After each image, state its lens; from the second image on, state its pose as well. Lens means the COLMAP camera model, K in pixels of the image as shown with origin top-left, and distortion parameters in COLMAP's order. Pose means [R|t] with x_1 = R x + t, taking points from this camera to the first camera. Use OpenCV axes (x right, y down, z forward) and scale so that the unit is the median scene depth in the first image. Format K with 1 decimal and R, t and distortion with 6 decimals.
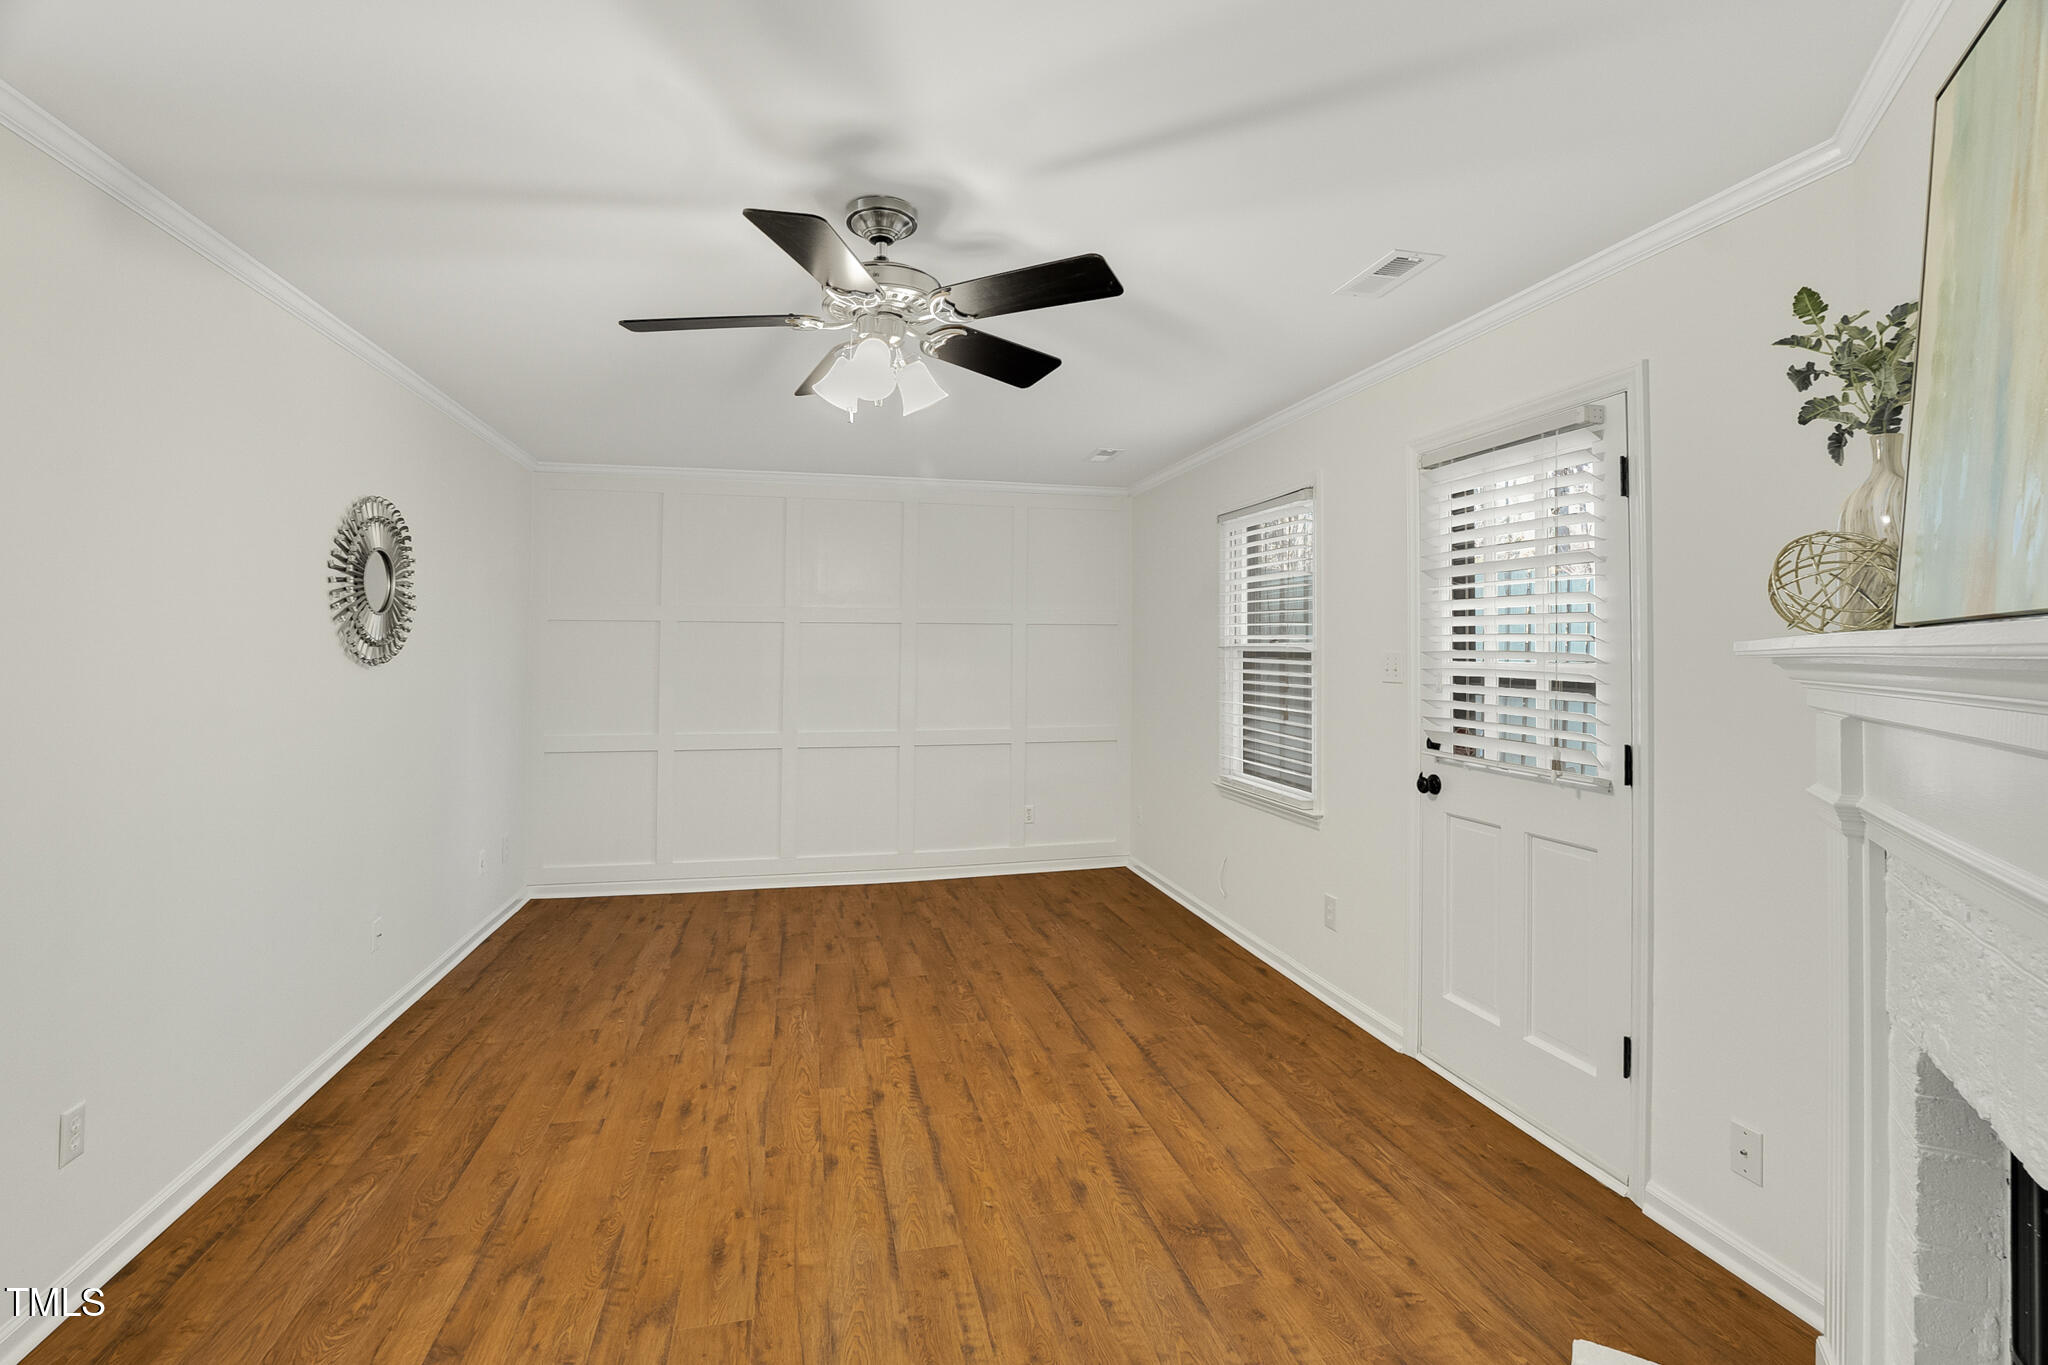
lens RADIAL K [[902.3, 0, 1046.6], [0, 902.3, 636.1], [0, 0, 1]] dist [-0.032981, 0.000971]
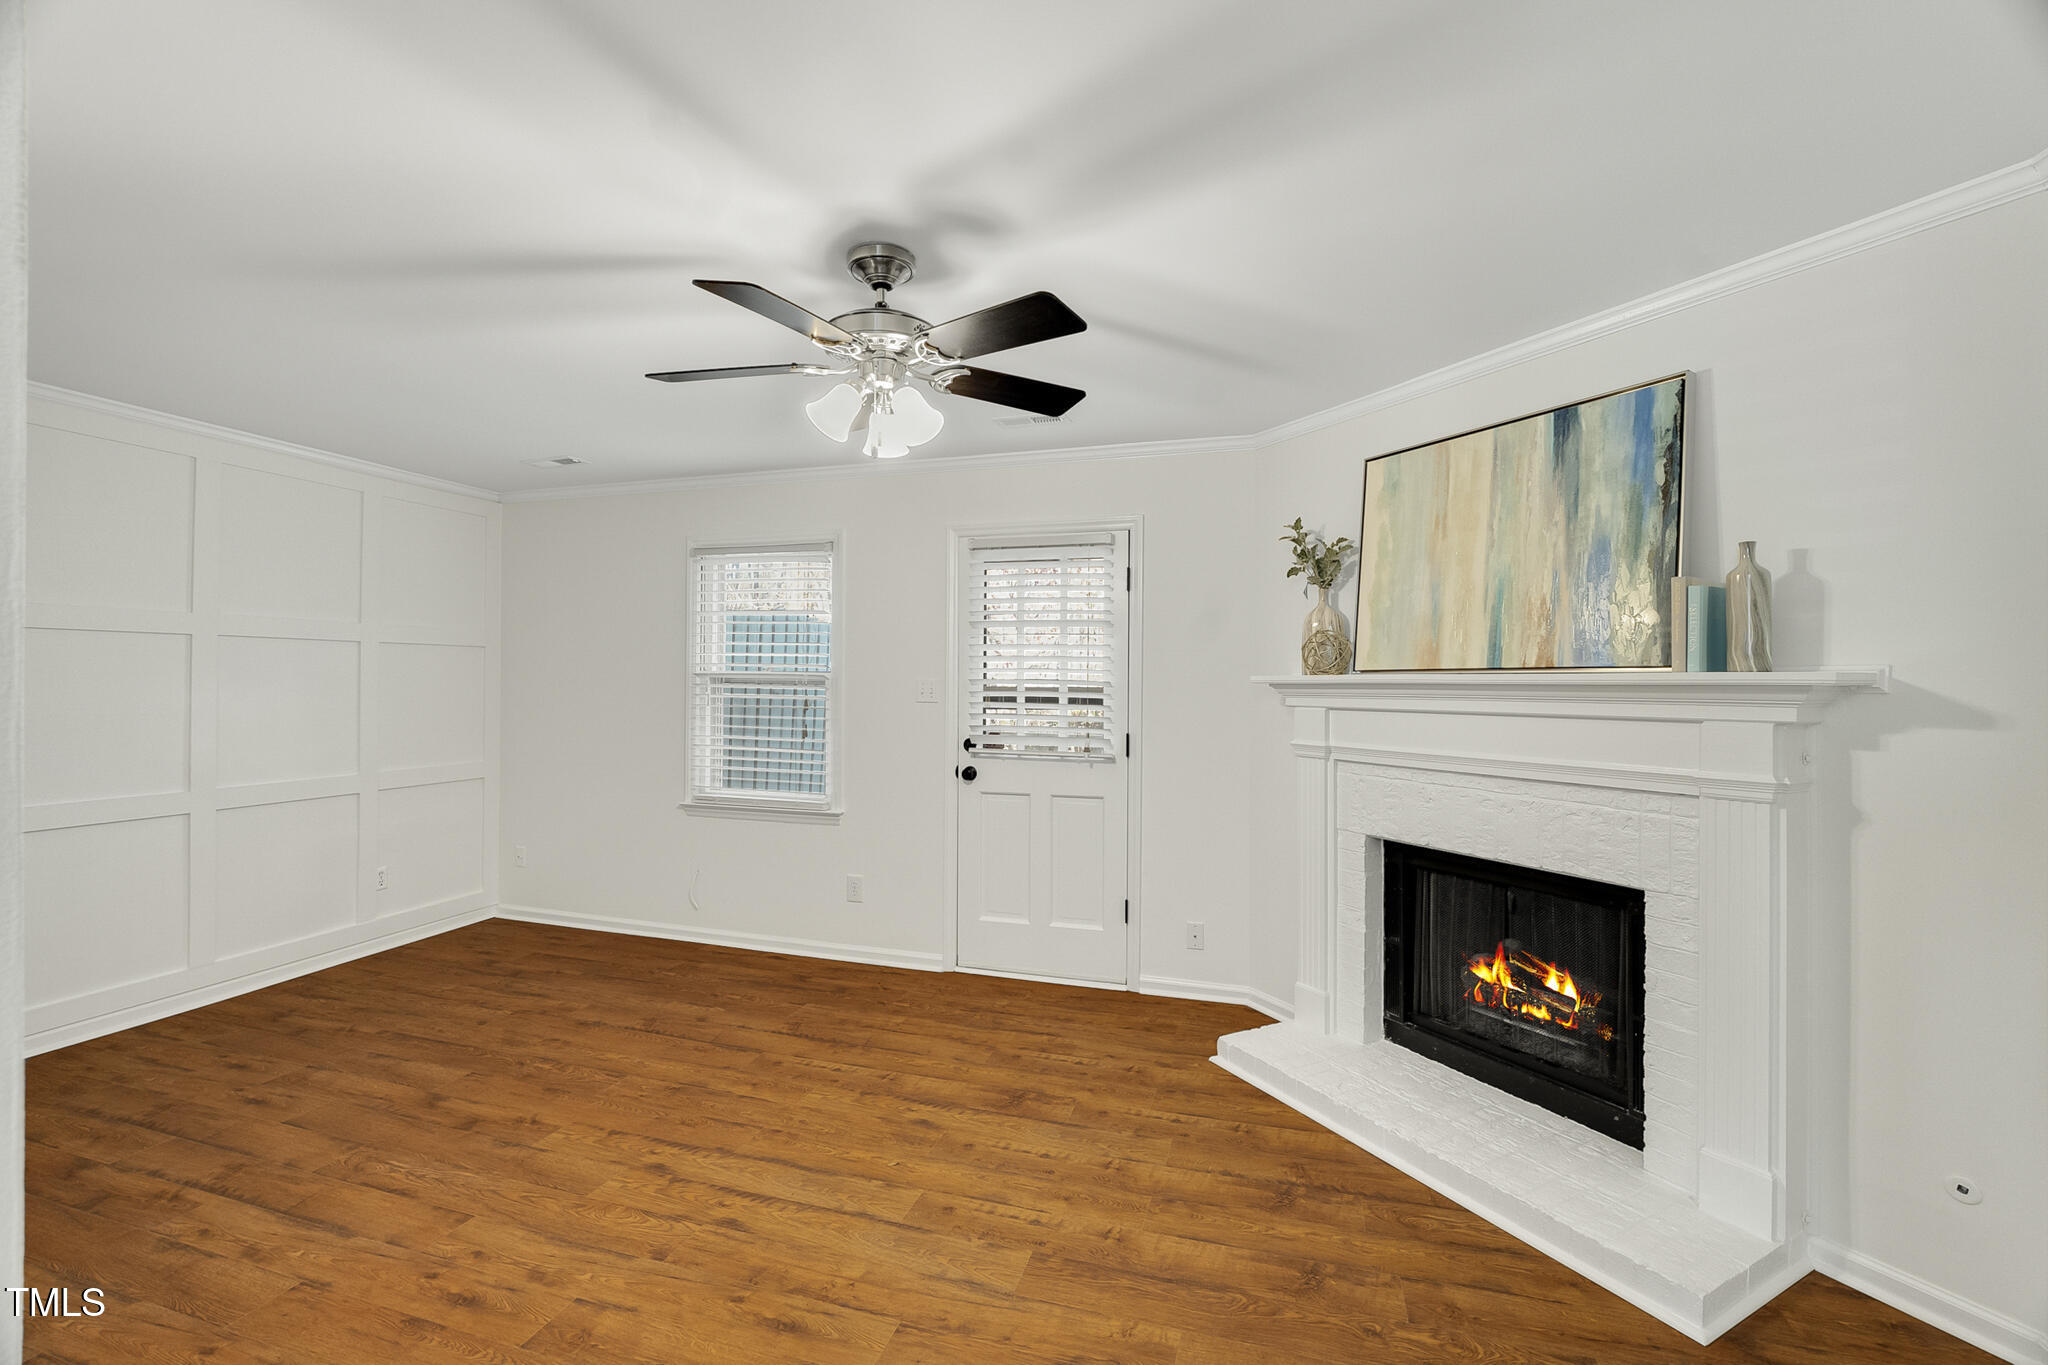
lens RADIAL K [[849.8, 0, 1024.0], [0, 849.8, 682.5], [0, 0, 1]] dist [-0.029476, 0.006488]
pose [[0.521895, -0.001633, 0.853008, -0.709138], [-0.018013, 0.999754, 0.012935, 0.004473], [-0.852819, -0.022116, 0.521737, 0.245072]]
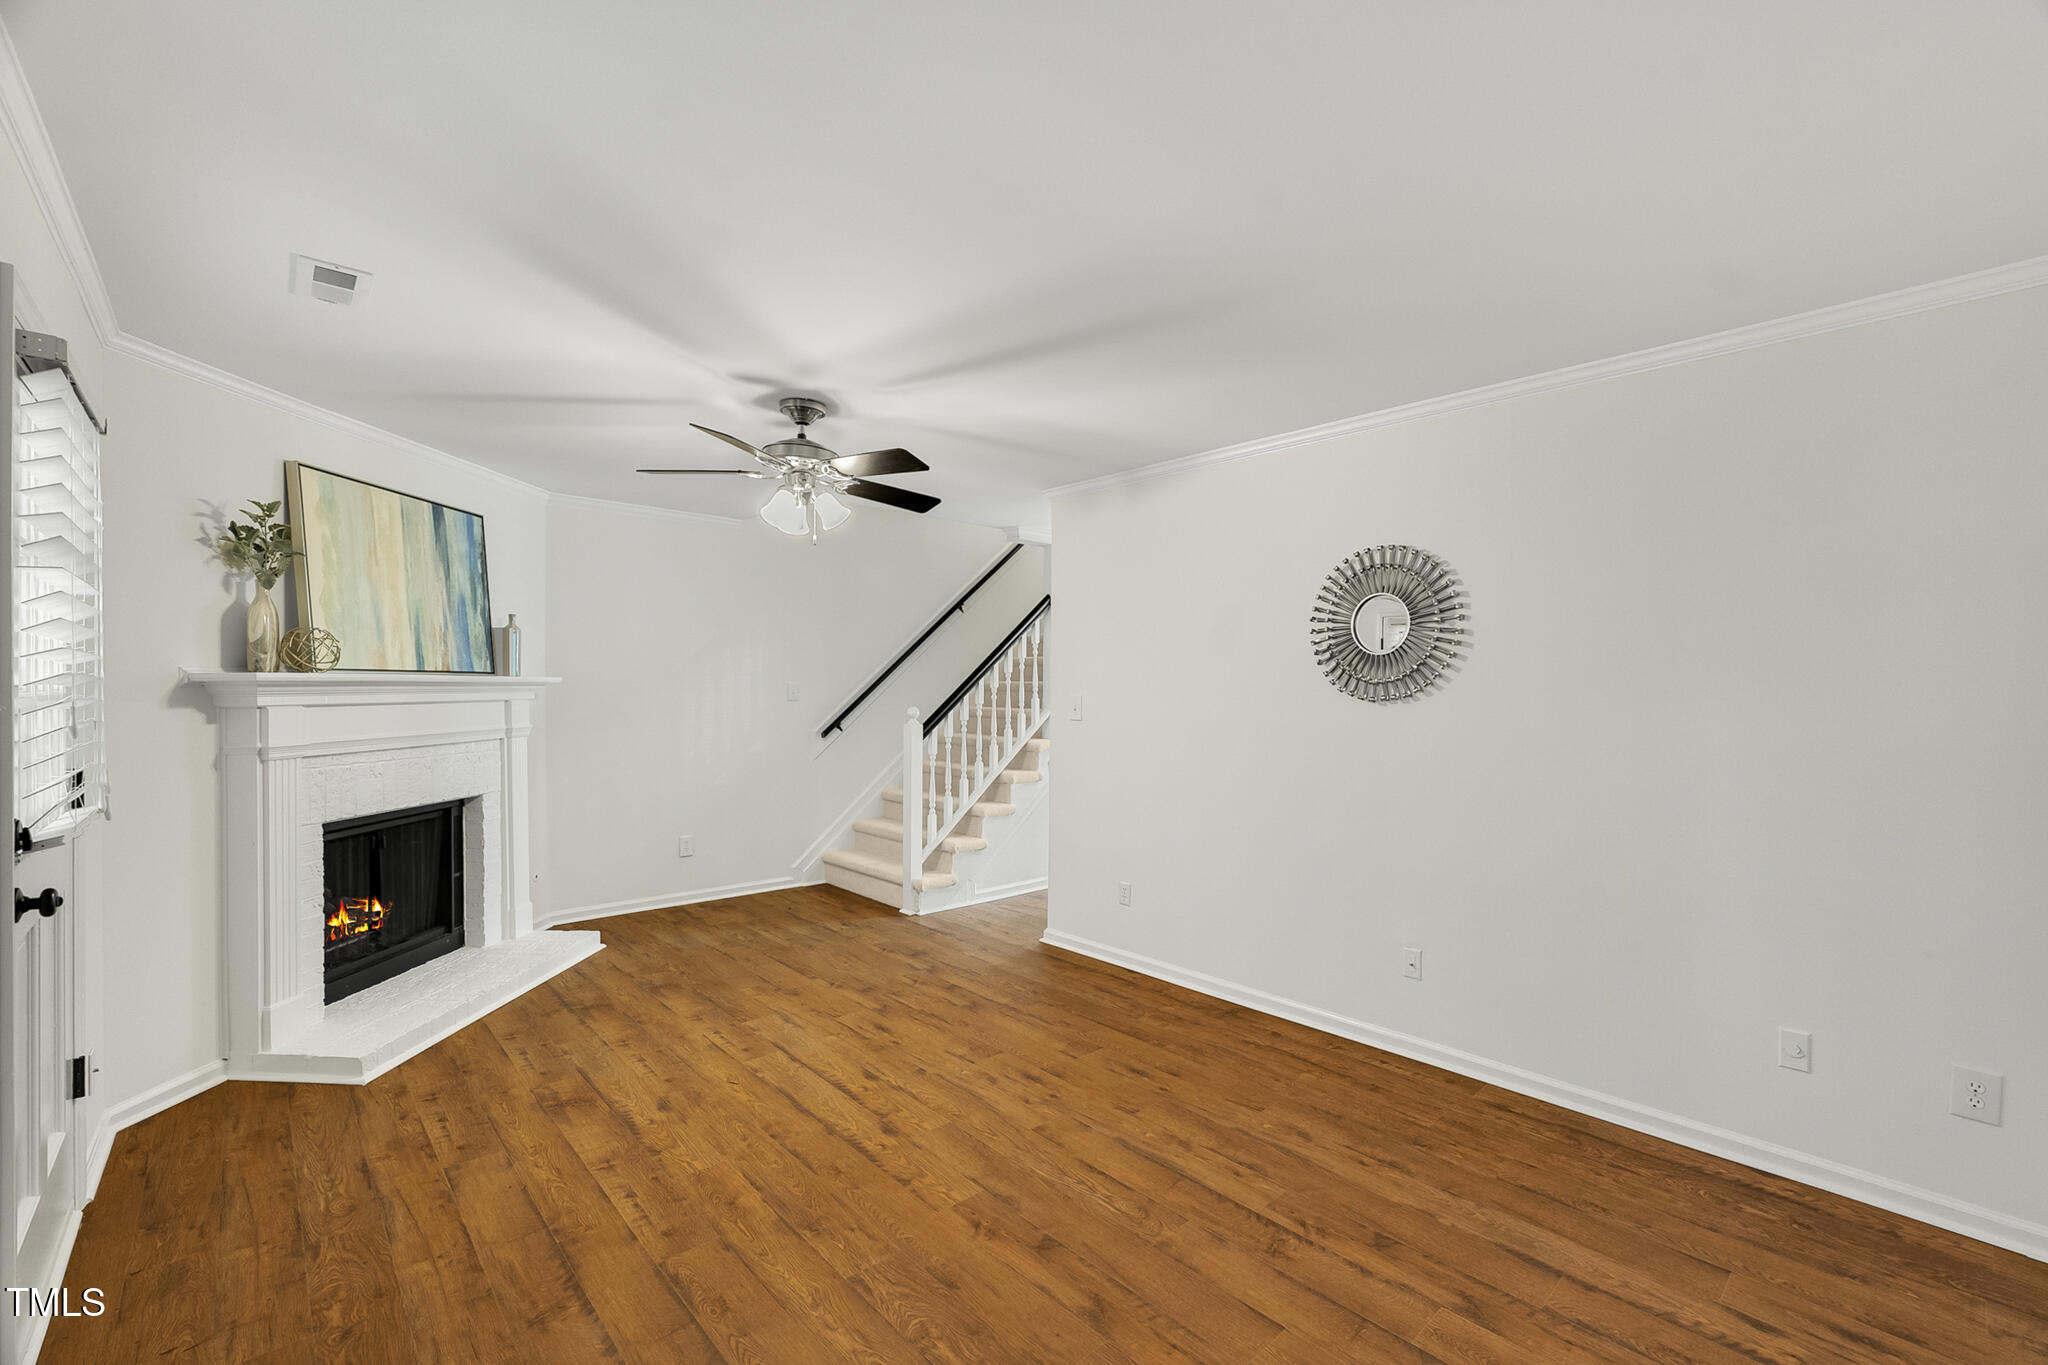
lens RADIAL K [[849.8, 0, 1024.0], [0, 849.8, 682.5], [0, 0, 1]] dist [-0.029476, 0.006488]
pose [[-0.887630, -0.012285, -0.460394, 0.113292], [-0.002201, 0.999746, -0.022435, 0.037239], [0.460552, -0.018901, -0.887431, 1.880297]]
